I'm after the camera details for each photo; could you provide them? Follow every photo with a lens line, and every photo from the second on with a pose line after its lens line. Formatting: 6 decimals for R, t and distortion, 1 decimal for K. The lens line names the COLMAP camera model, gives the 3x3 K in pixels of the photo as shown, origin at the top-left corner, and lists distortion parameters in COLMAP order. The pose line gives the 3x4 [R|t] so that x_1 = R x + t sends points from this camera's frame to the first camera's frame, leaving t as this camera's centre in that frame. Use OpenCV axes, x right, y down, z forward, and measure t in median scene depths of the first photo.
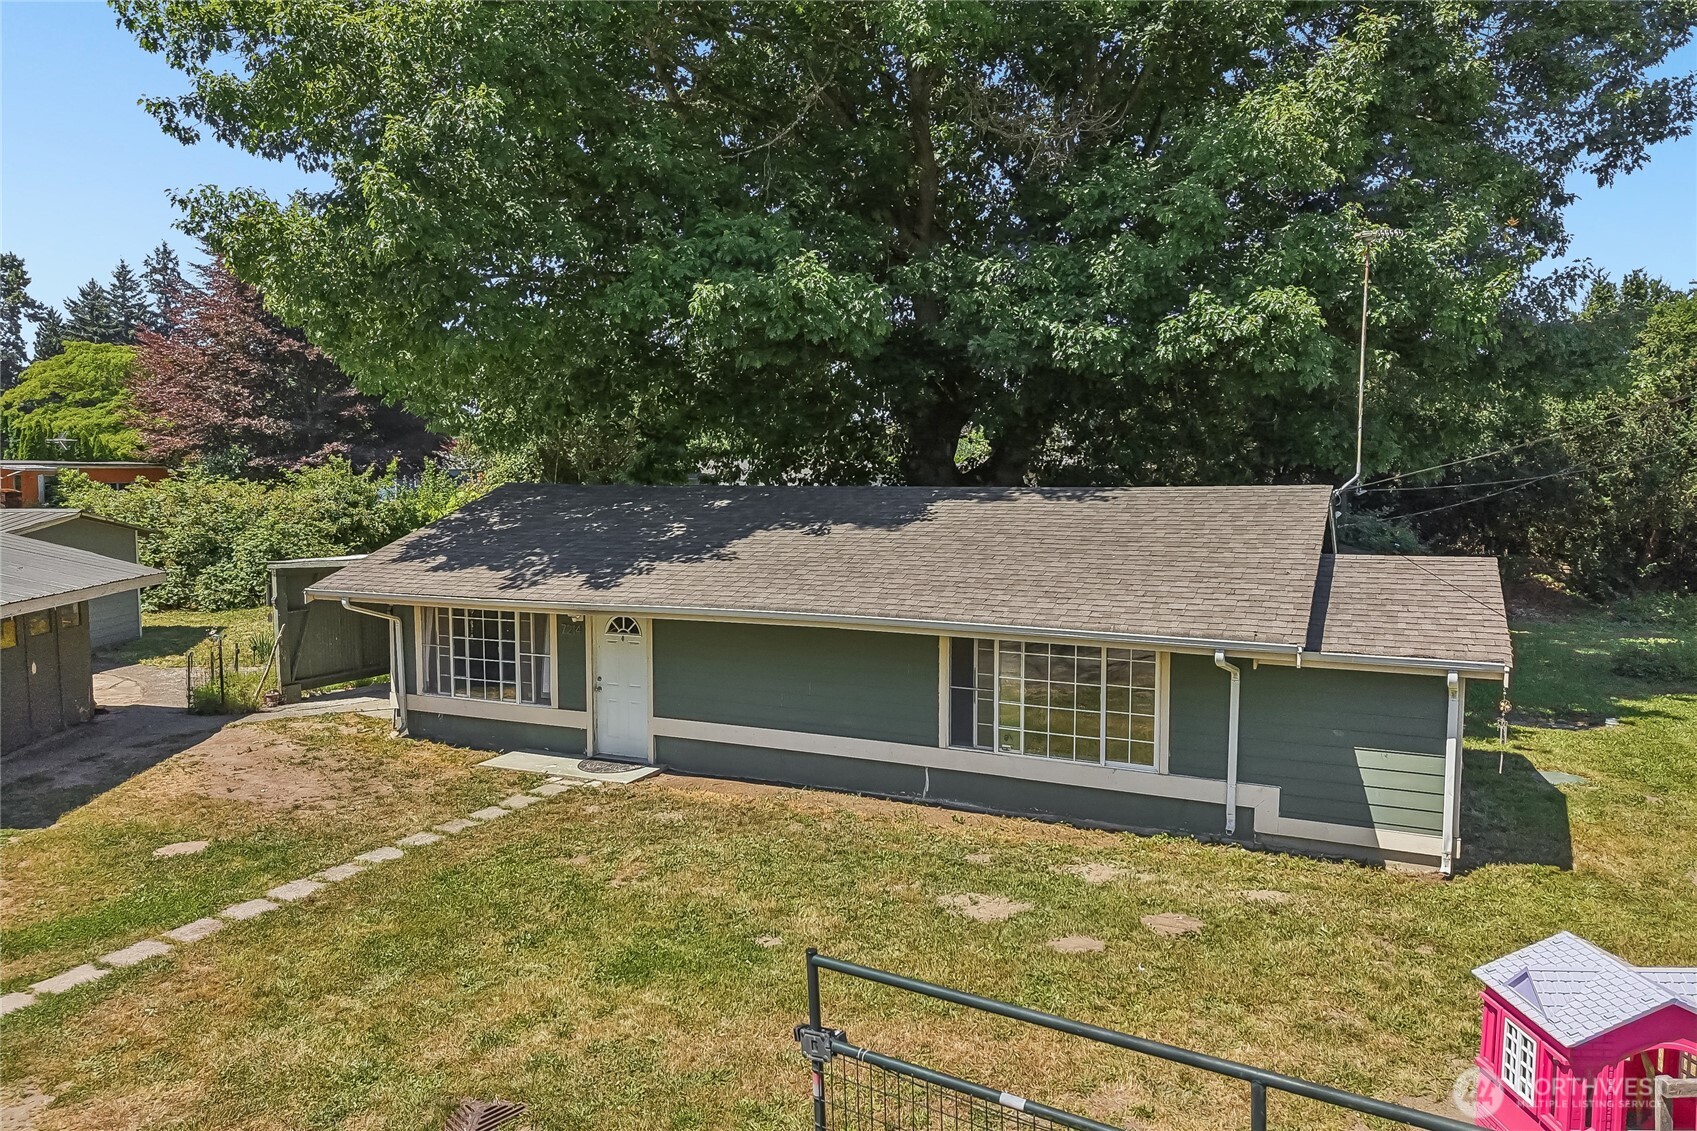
lens RADIAL K [[1168.9, 0, 865.3], [0, 1168.9, 533.4], [0, 0, 1]] dist [0.001416, -0.003547]
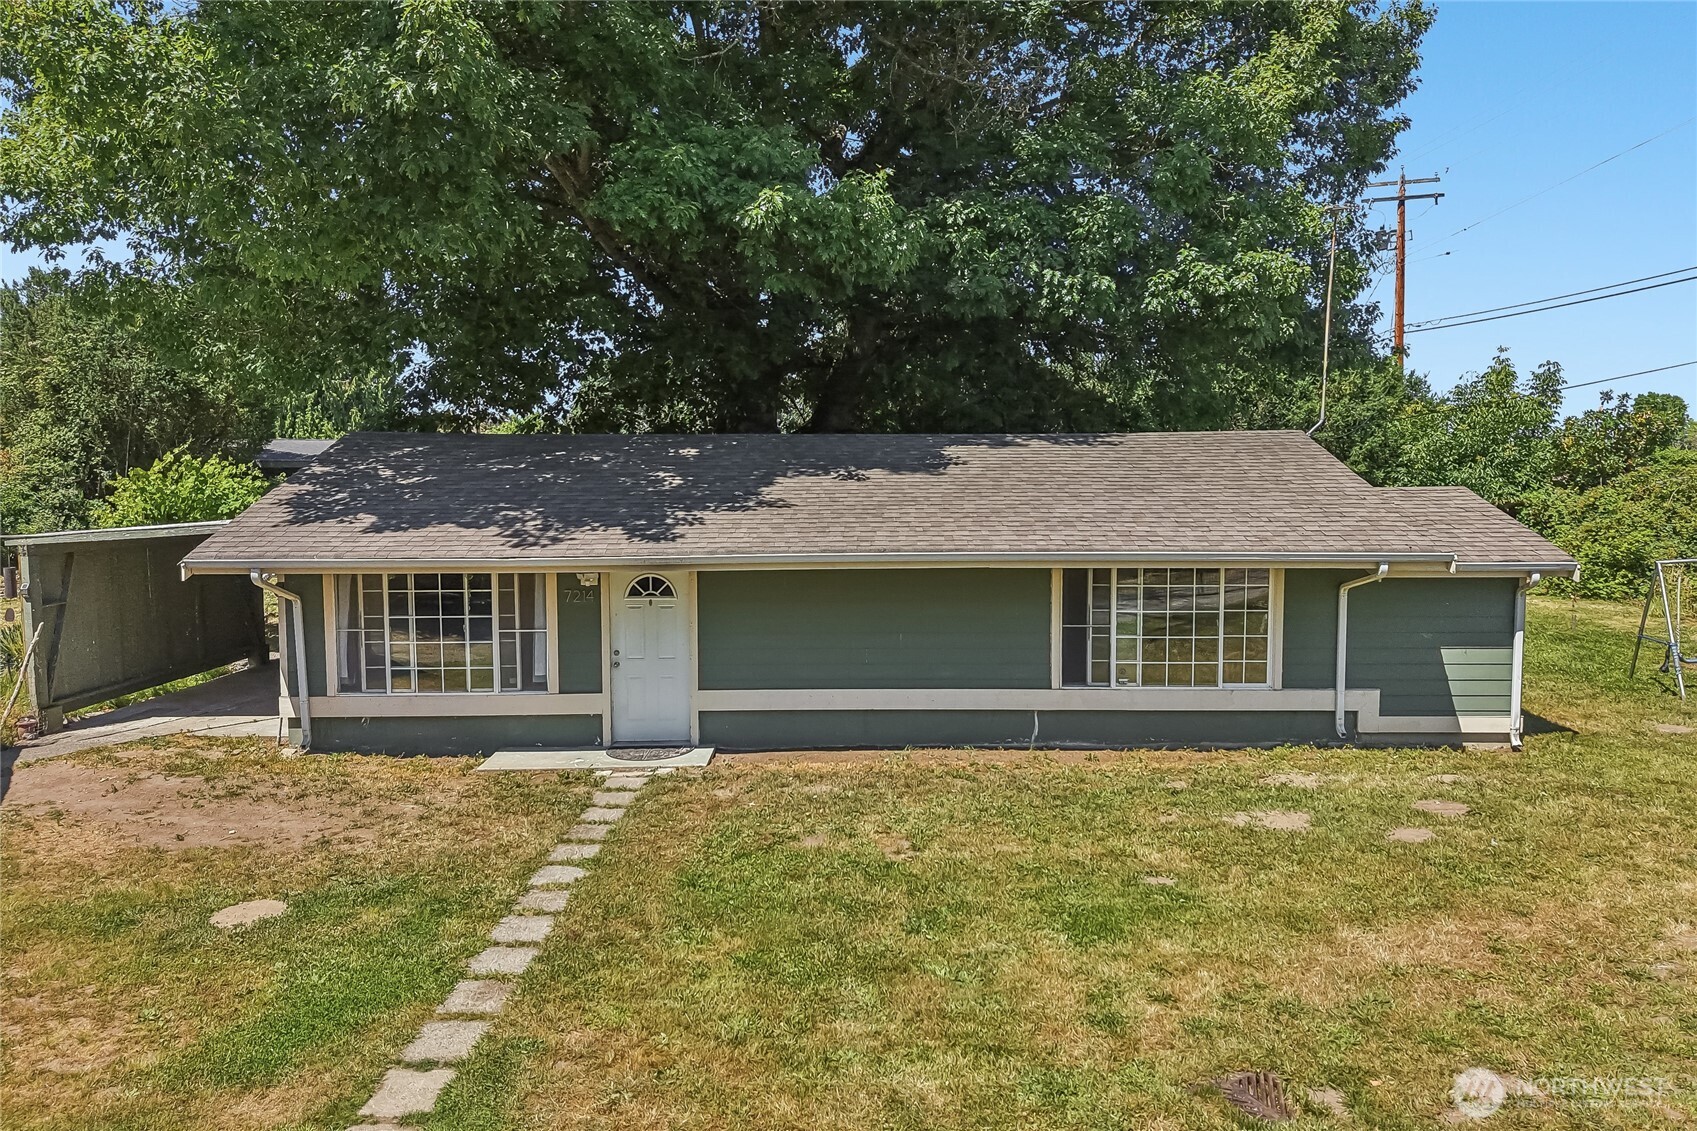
lens RADIAL K [[1151.6, 0, 848.5], [0, 1151.6, 565.5], [0, 0, 1]] dist [0.002018, 0.000023]
pose [[0.896091, -0.034069, 0.442561, -0.467591], [0.024910, 0.999339, 0.026493, 0.046271], [-0.443171, -0.012716, 0.896347, 0.195791]]
